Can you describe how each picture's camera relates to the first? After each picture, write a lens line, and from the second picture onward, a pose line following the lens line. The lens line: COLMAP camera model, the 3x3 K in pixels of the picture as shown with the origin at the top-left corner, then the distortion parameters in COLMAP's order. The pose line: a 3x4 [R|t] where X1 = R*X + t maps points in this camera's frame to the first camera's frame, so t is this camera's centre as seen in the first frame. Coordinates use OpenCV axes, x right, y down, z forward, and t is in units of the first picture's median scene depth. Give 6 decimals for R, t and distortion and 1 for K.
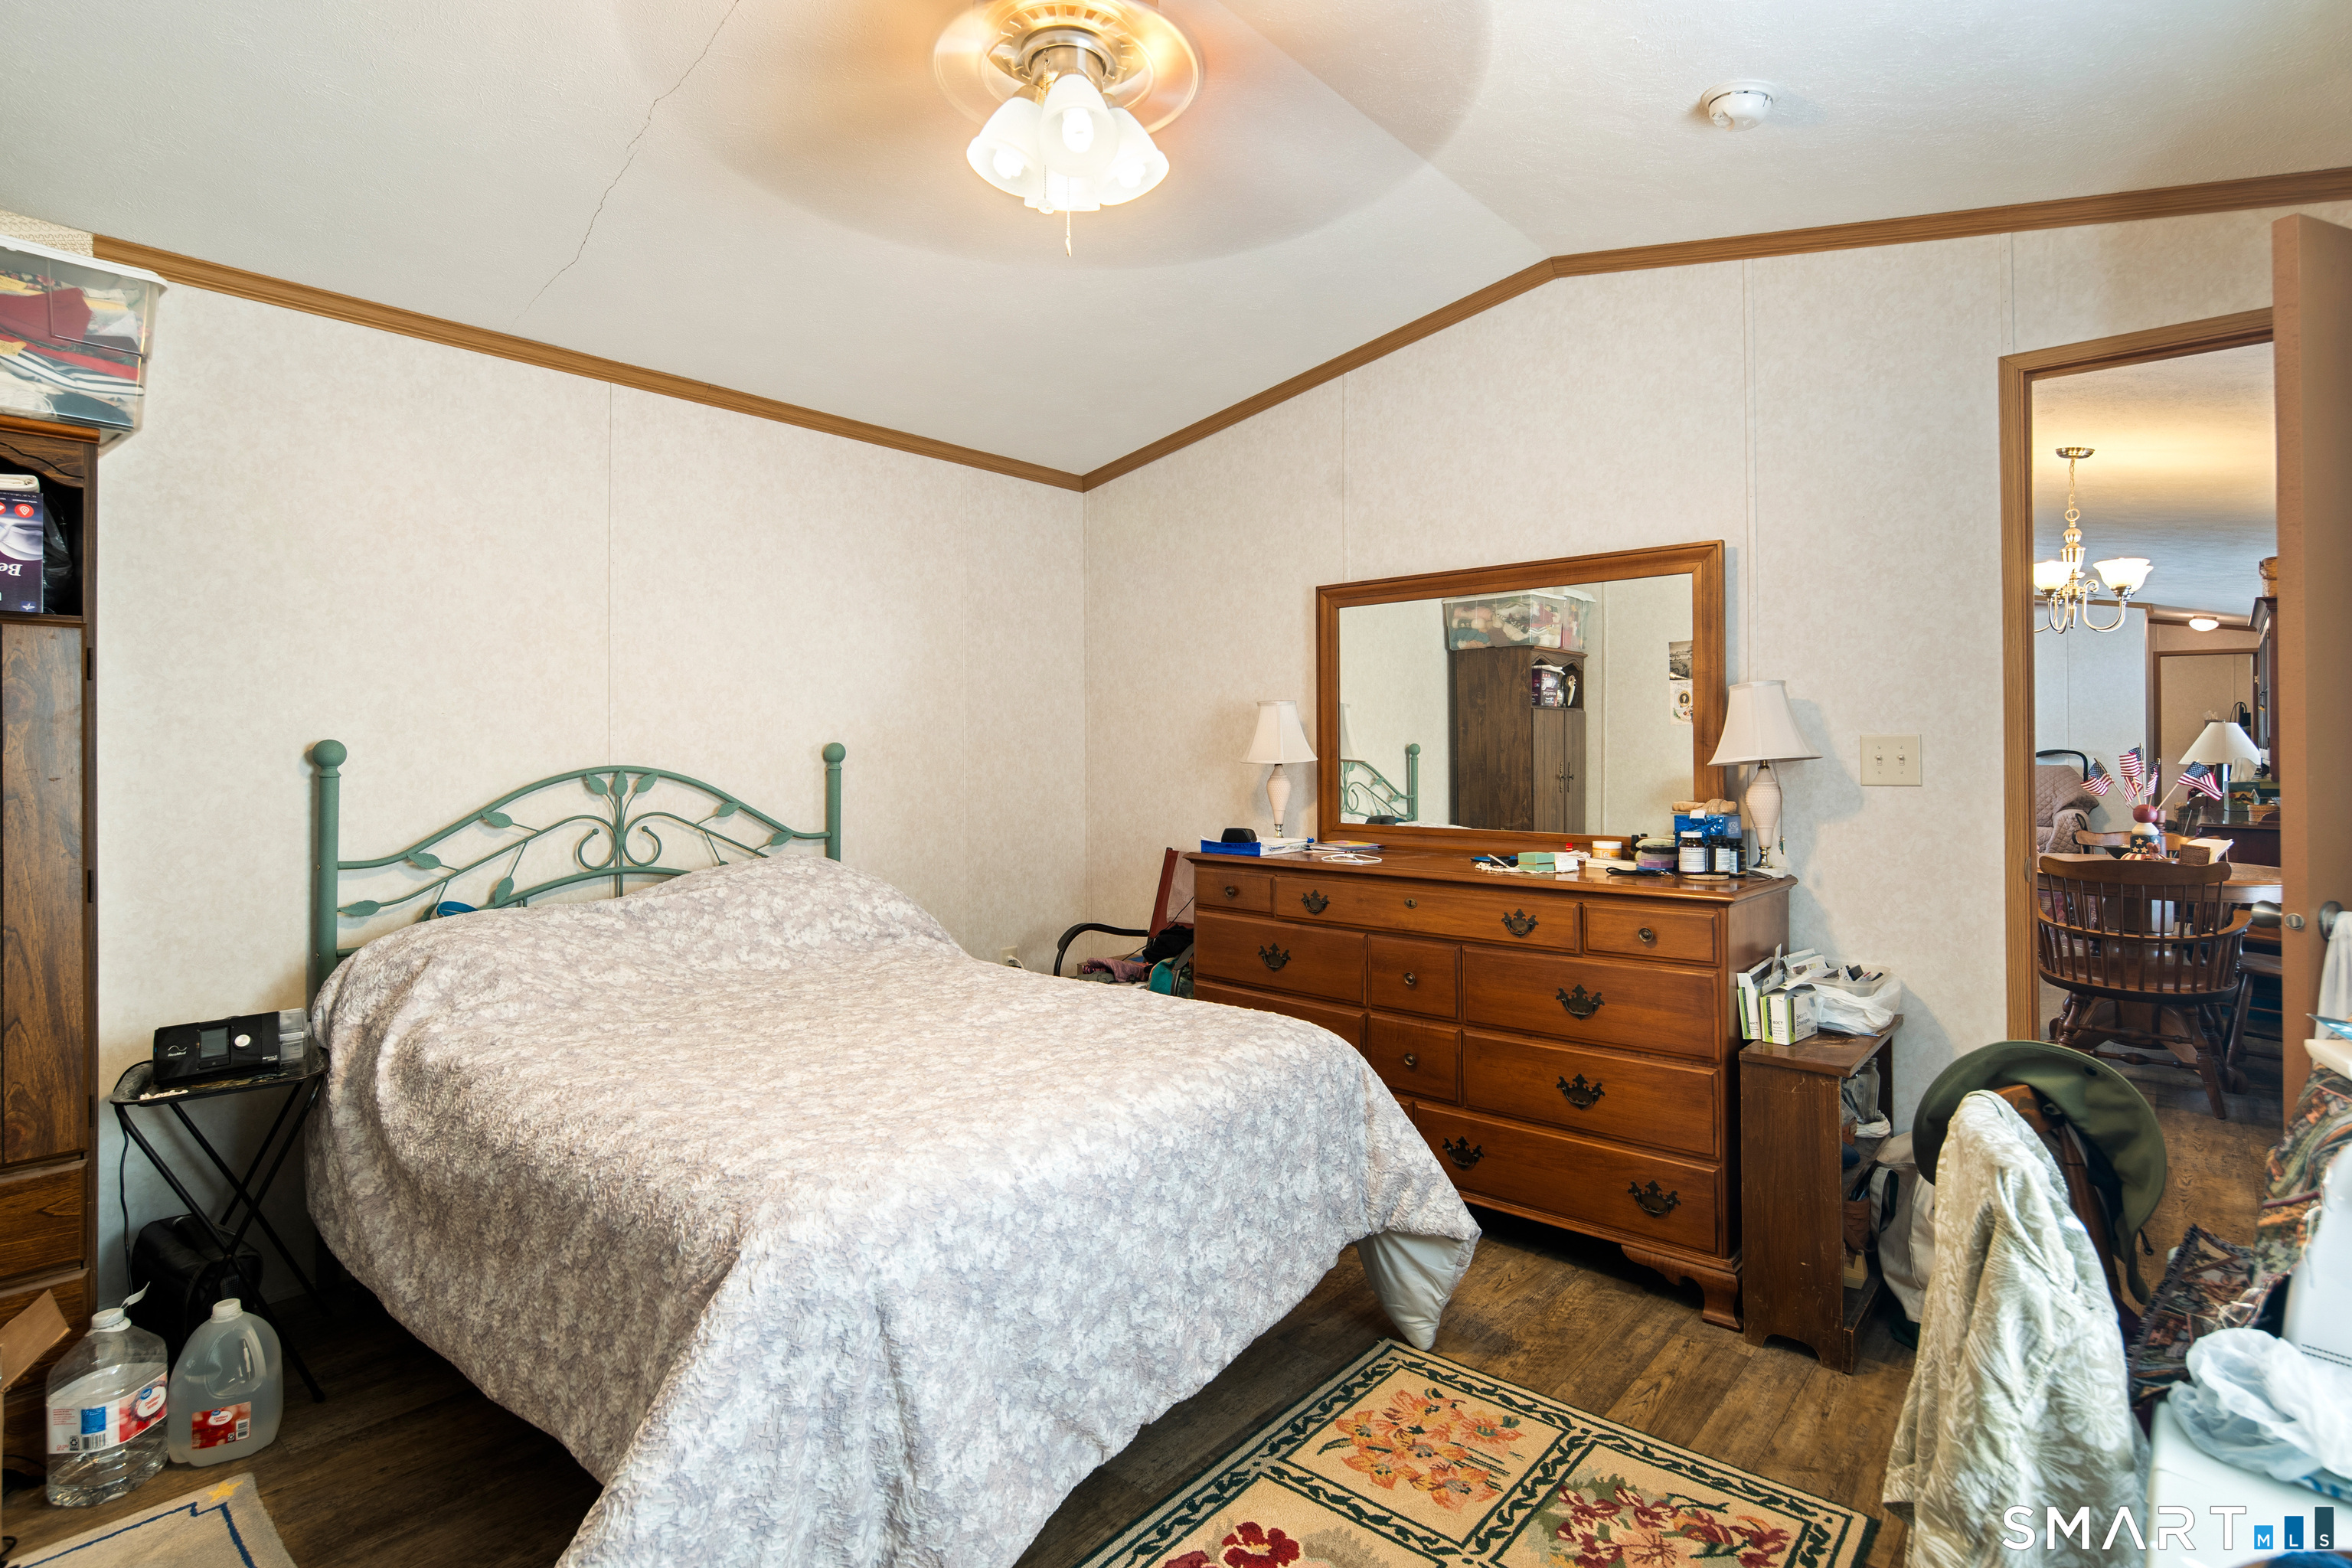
lens RADIAL K [[1148.1, 0, 1175.1], [0, 1148.1, 773.1], [0, 0, 1]] dist [-0.012249, -0.001717]
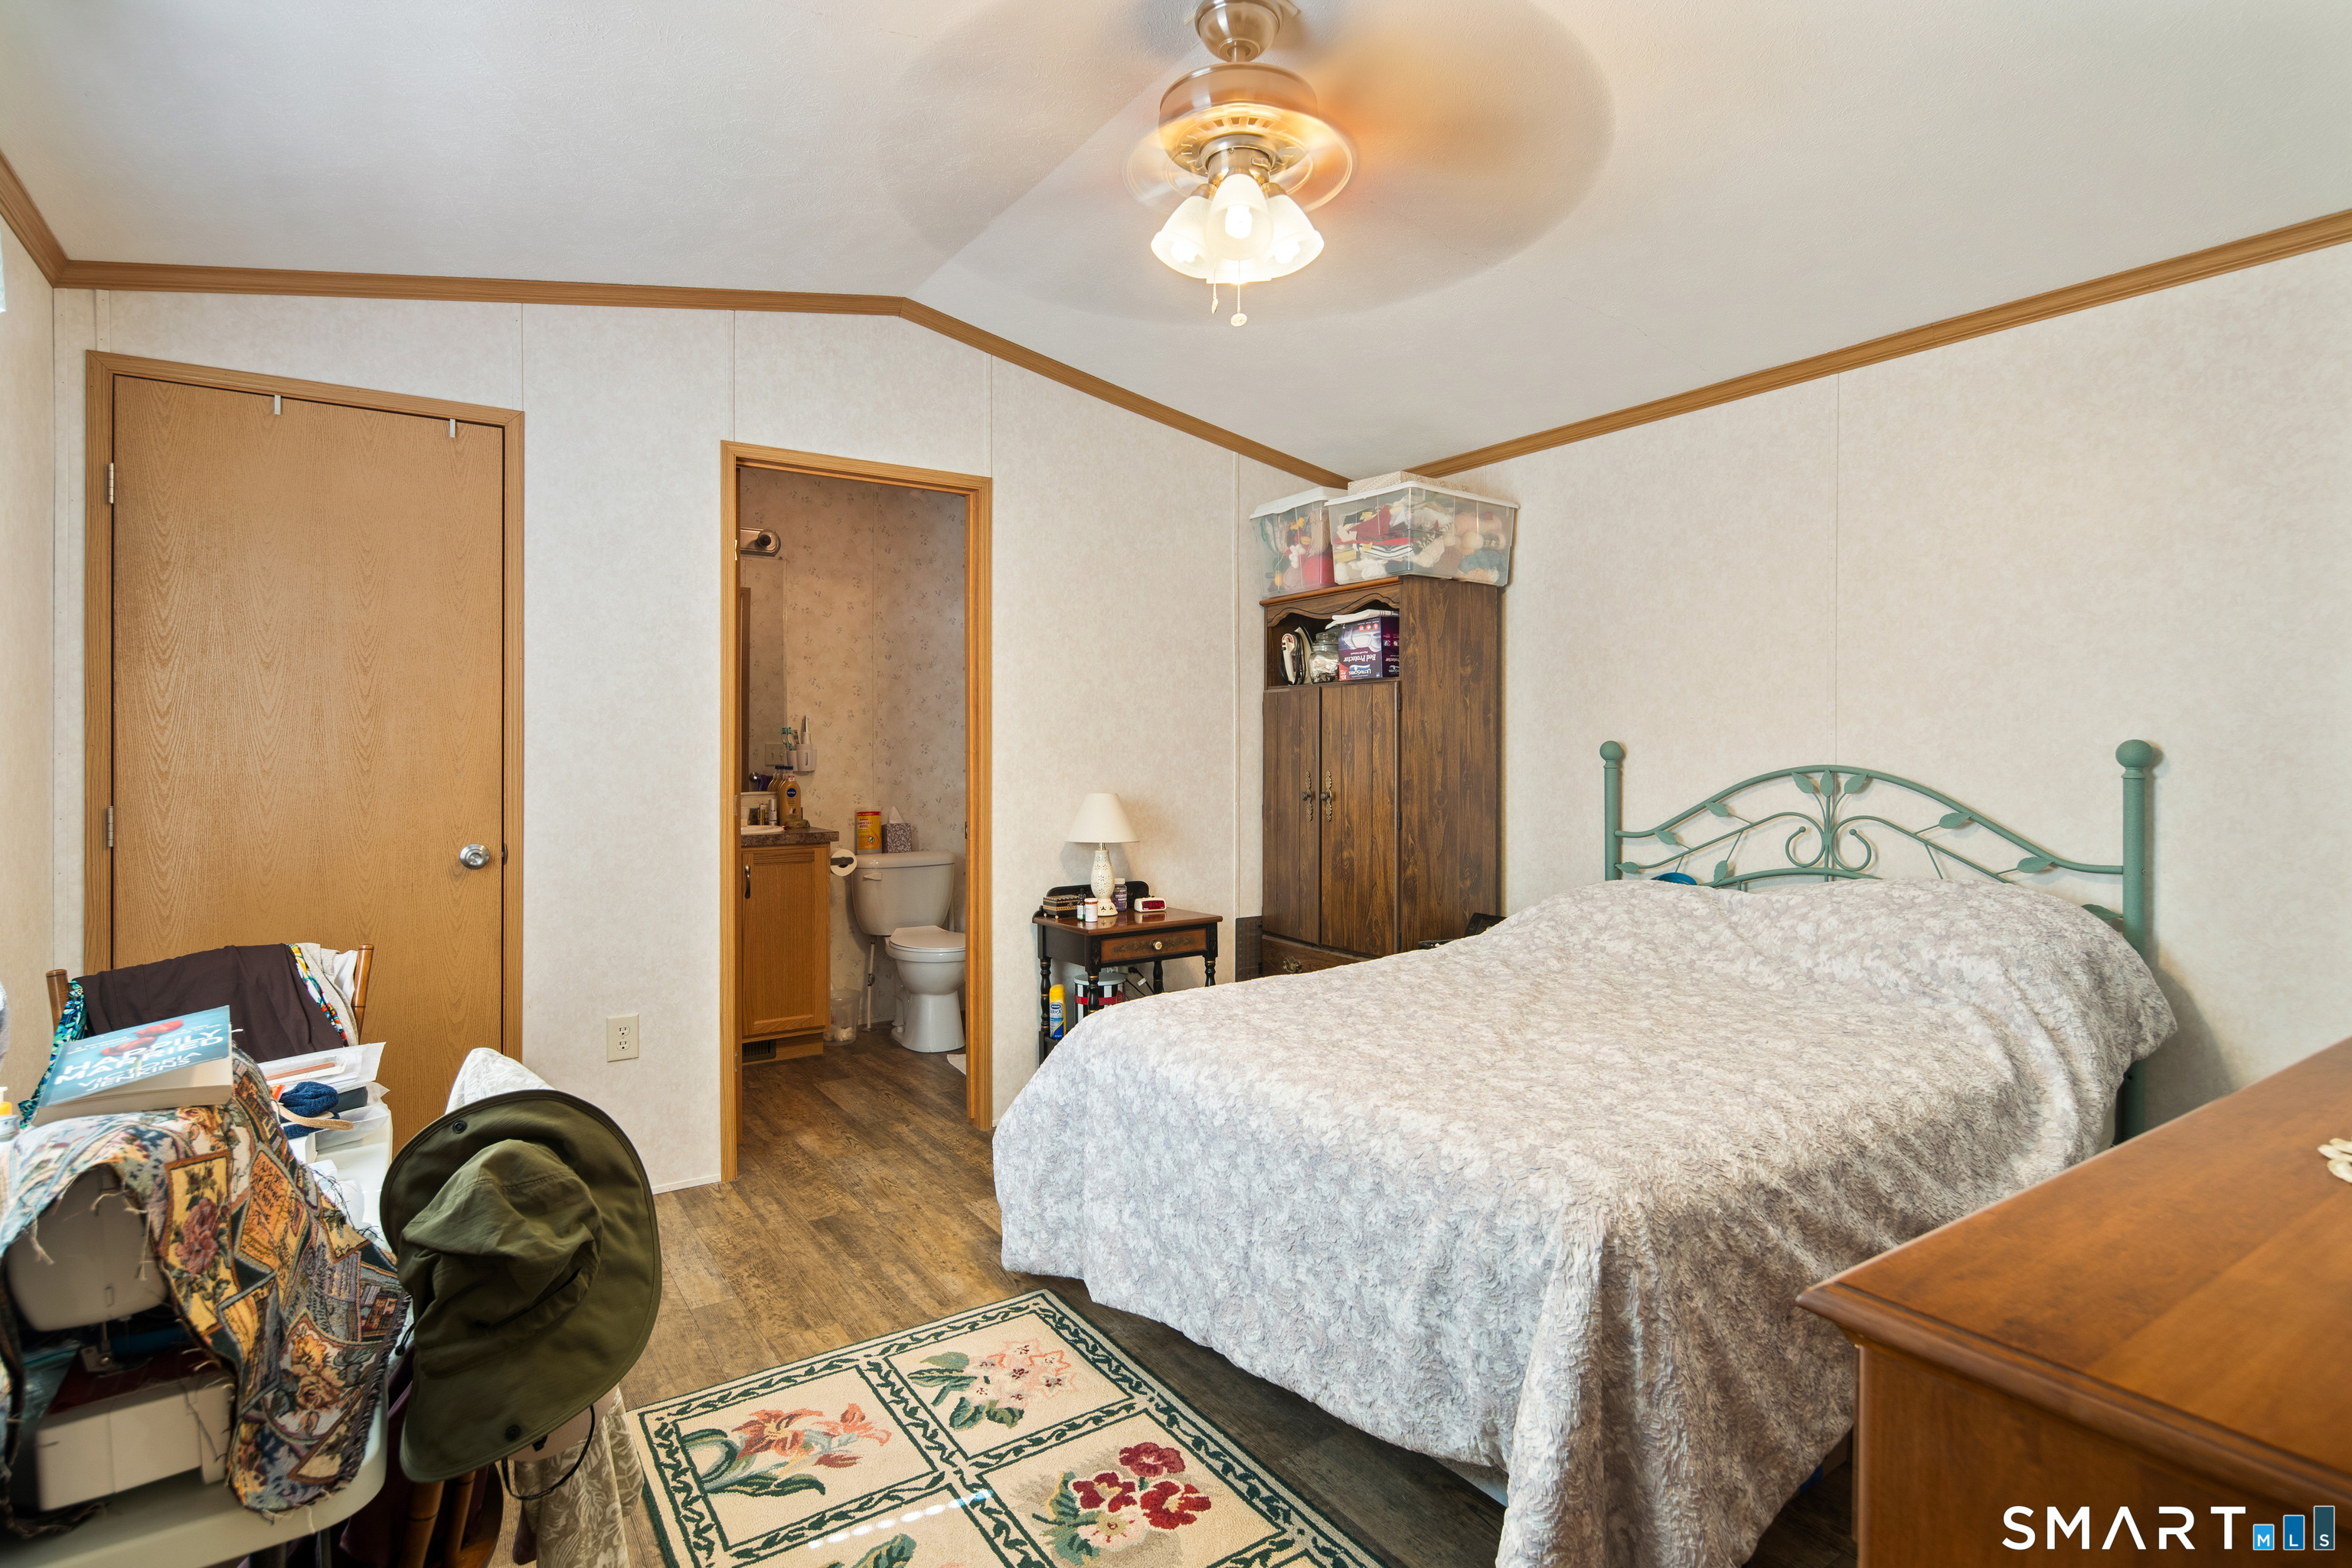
lens RADIAL K [[1148.1, 0, 1169.4], [0, 1148.1, 777.6], [0, 0, 1]] dist [-0.012249, -0.001717]
pose [[-0.257009, 0.029078, -0.965971, 0.646298], [-0.018211, 0.999224, 0.034924, -0.021222], [0.966237, 0.026567, -0.256280, 0.745662]]
